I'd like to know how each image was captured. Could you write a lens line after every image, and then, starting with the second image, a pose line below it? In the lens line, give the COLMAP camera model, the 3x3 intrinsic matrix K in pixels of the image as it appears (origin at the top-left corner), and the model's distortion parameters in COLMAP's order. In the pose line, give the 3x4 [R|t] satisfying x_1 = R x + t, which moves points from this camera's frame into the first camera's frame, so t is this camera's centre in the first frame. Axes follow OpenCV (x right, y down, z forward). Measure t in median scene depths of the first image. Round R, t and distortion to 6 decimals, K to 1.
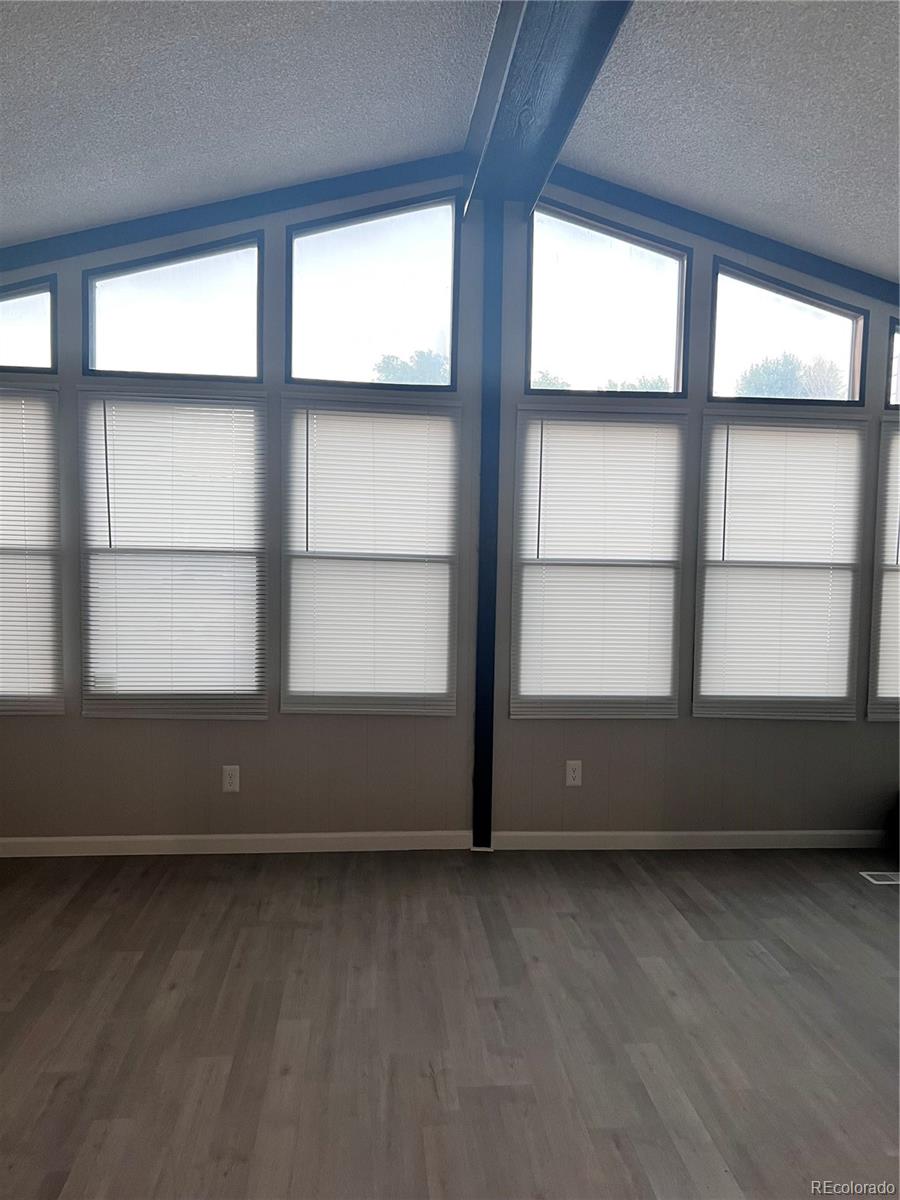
lens RADIAL K [[915.8, 0, 450.7], [0, 915.8, 606.1], [0, 0, 1]] dist [0.054829, -0.061709]
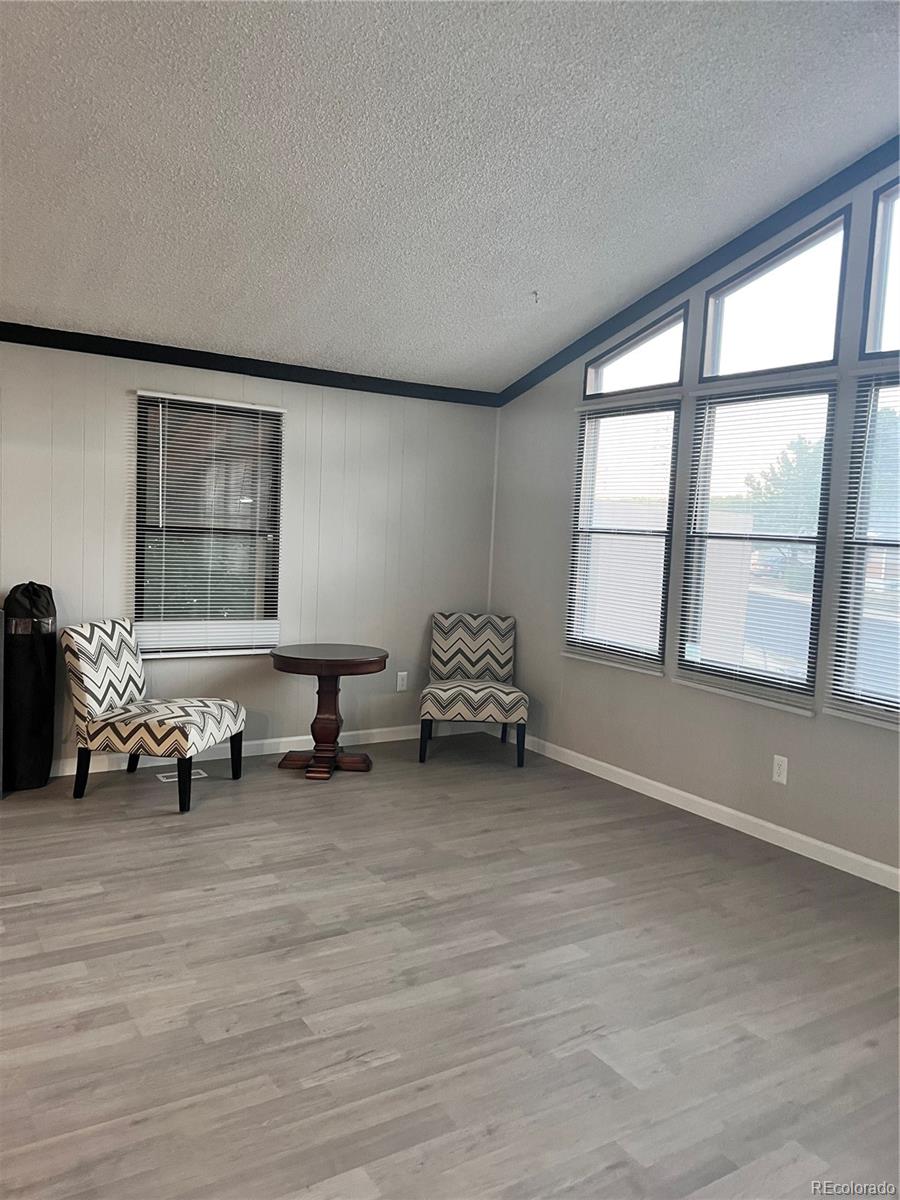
lens RADIAL K [[915.8, 0, 451.8], [0, 915.8, 594.9], [0, 0, 1]] dist [0.054829, -0.061709]
pose [[0.453684, 0.068322, -0.888540, 0.569077], [-0.096509, 0.994960, 0.027228, 0.009082], [0.885922, 0.073400, 0.457991, 0.260660]]
